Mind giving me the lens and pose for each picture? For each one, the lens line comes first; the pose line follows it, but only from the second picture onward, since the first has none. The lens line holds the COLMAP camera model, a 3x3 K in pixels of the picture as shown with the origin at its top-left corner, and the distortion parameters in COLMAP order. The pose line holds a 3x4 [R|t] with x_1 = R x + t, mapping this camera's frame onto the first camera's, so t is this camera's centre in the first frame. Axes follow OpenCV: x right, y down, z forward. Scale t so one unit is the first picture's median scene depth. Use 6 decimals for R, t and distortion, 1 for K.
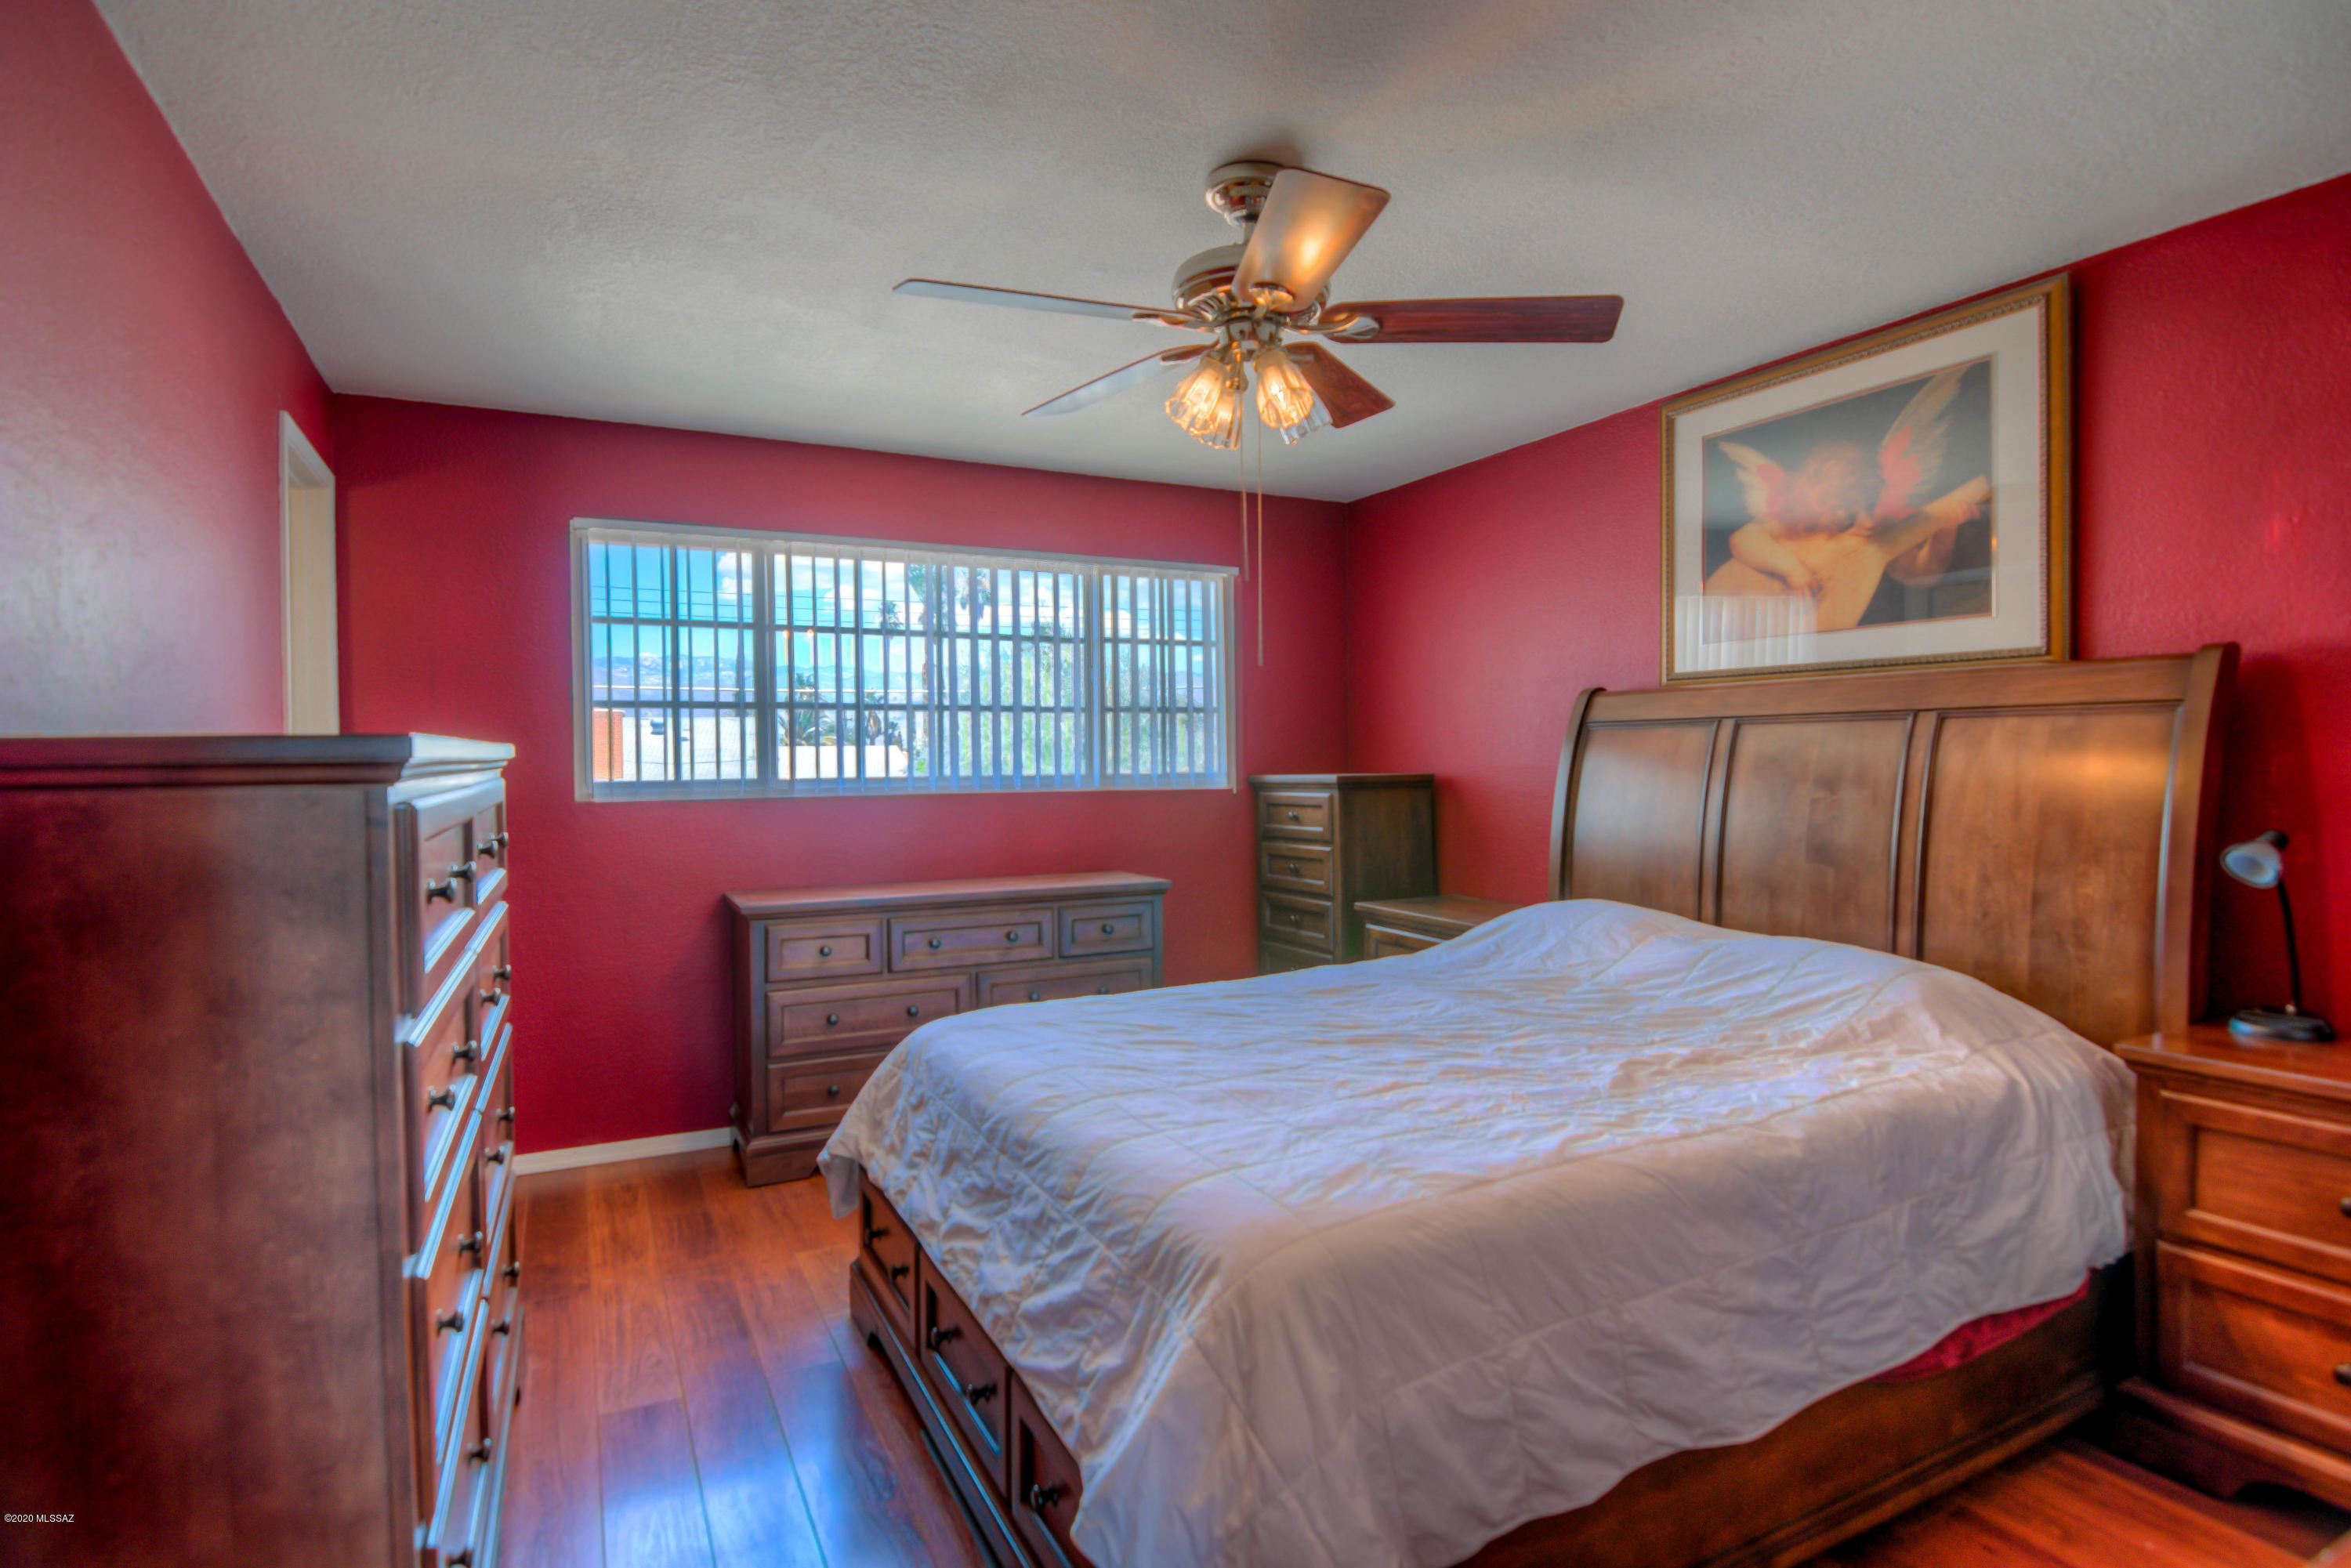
lens RADIAL K [[1204.9, 0, 1145.5], [0, 1204.9, 782.2], [0, 0, 1]] dist [-0.002666, -0.011161]
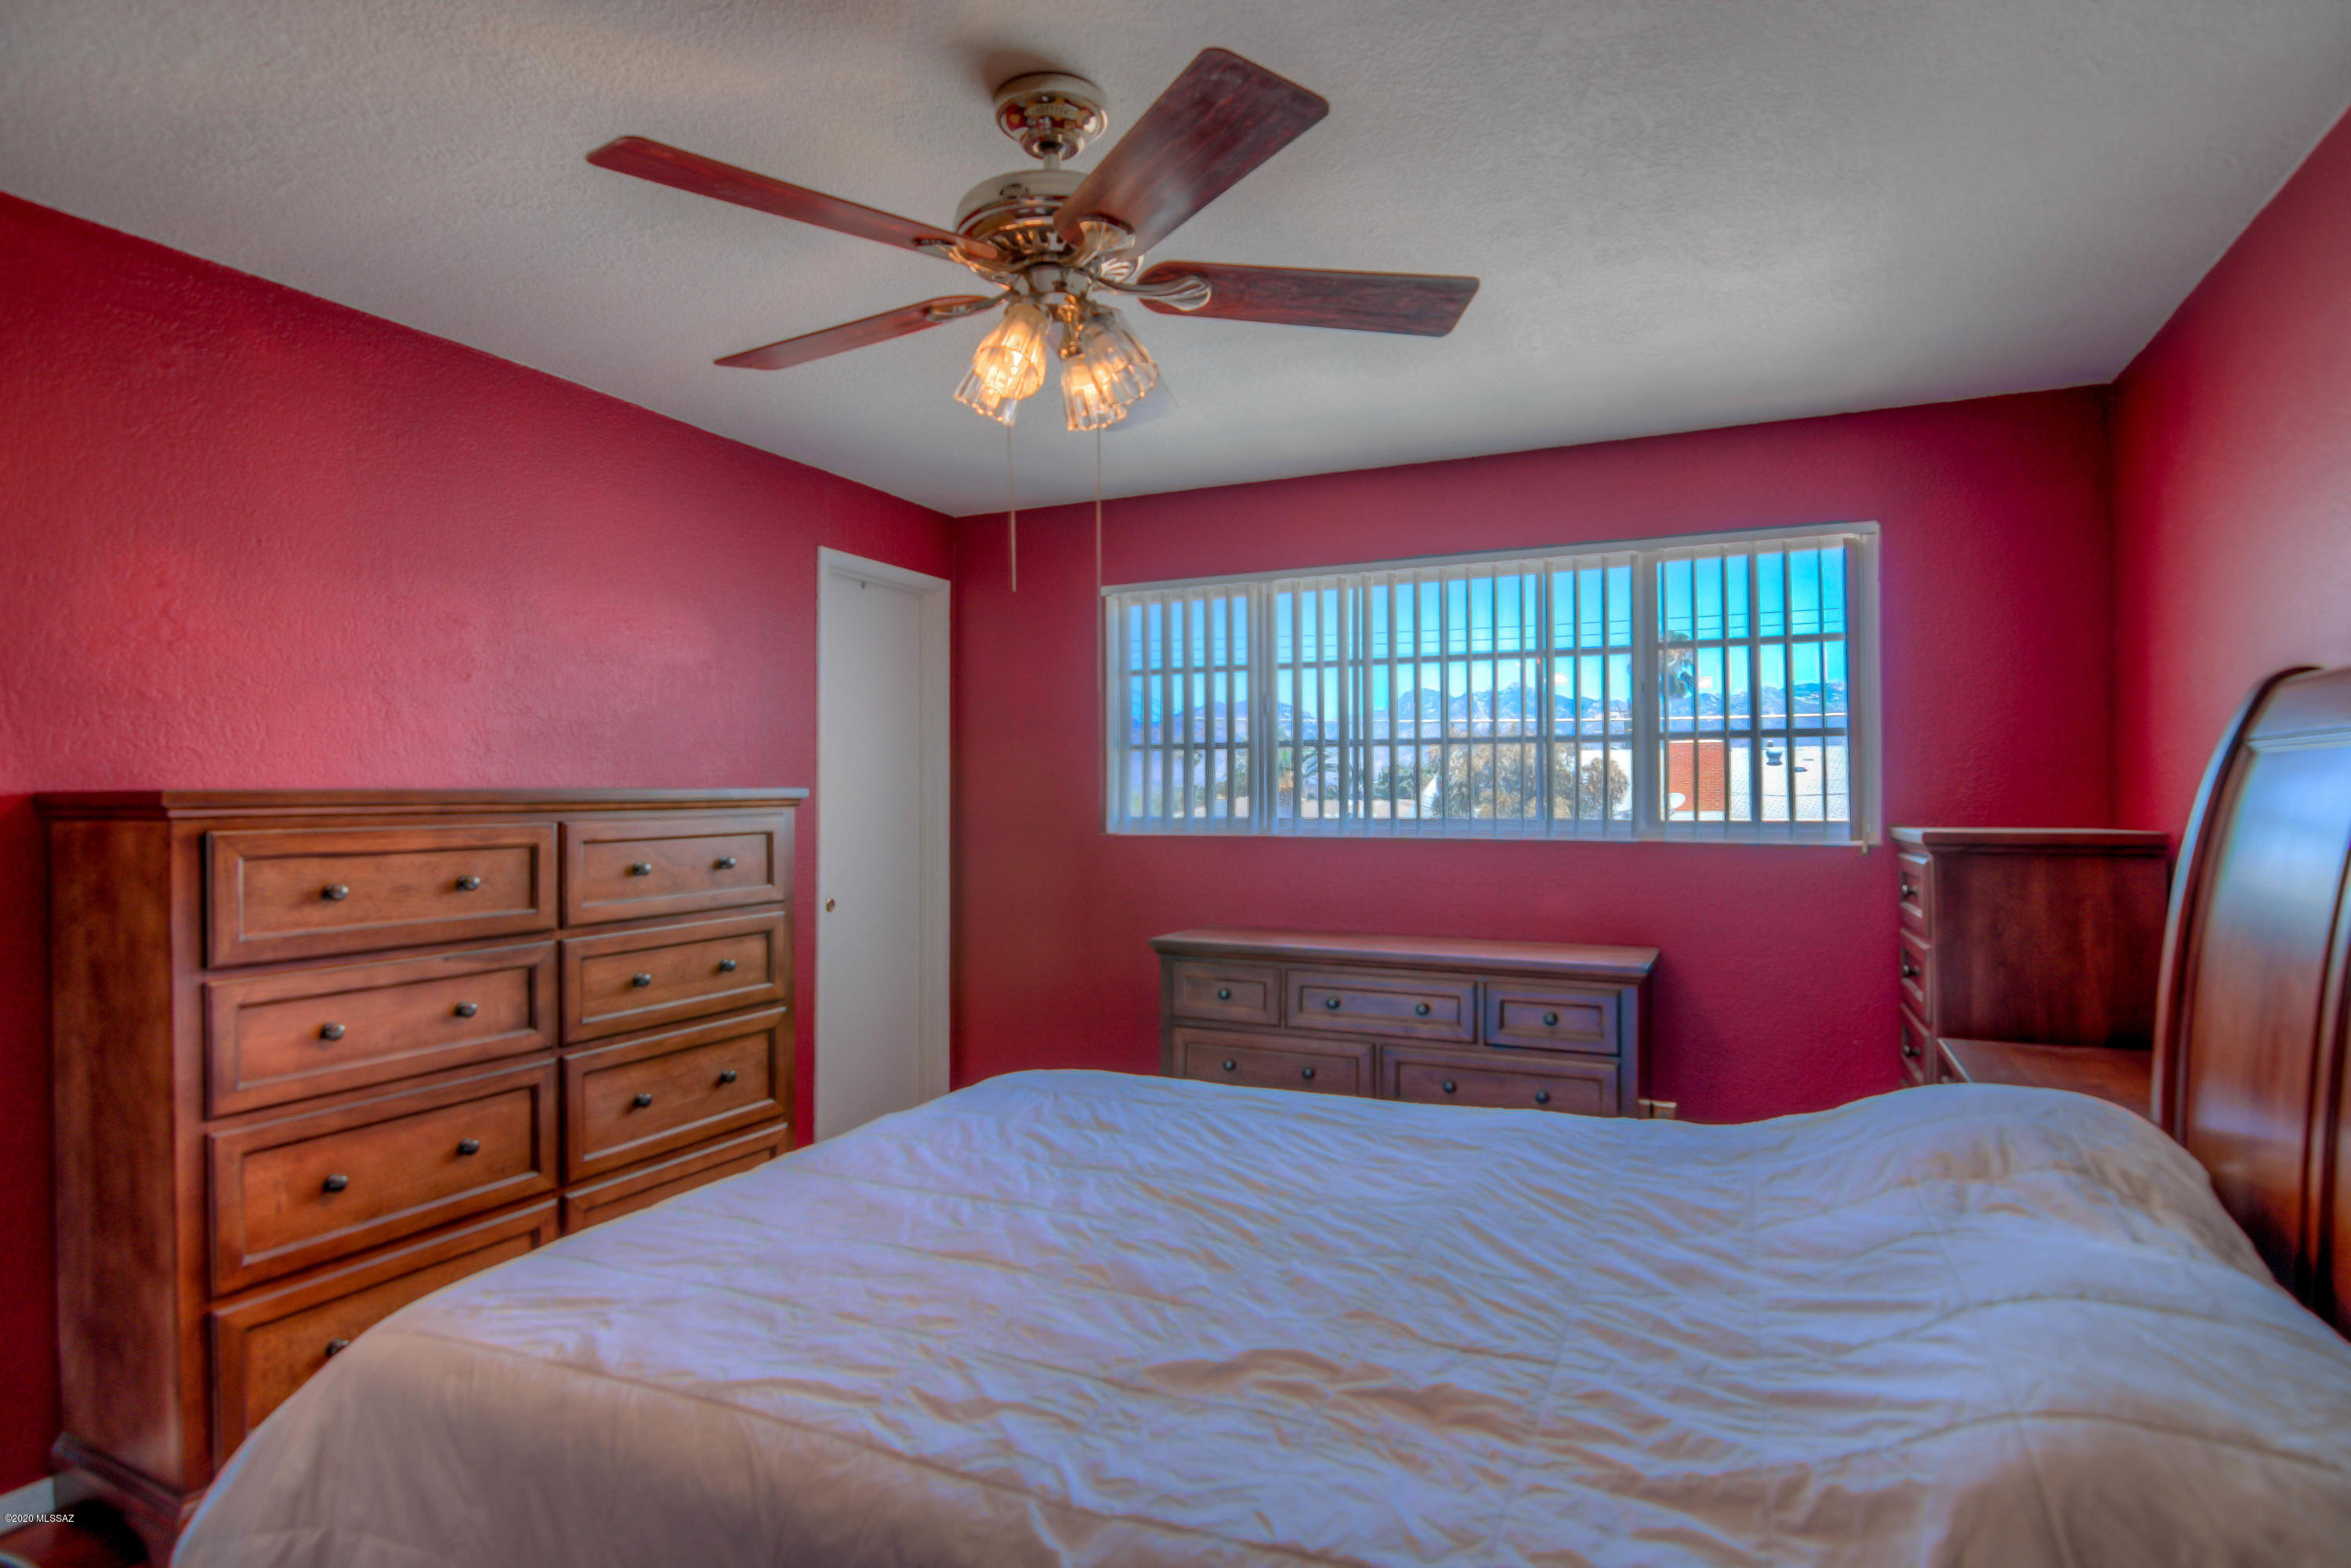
lens RADIAL K [[1204.9, 0, 1145.5], [0, 1204.9, 782.2], [0, 0, 1]] dist [-0.002666, -0.011161]
pose [[0.614040, -0.000926, -0.789274, 0.592212], [-0.019335, 0.999682, -0.016215, -0.019436], [0.789038, 0.025217, 0.613827, 0.430789]]
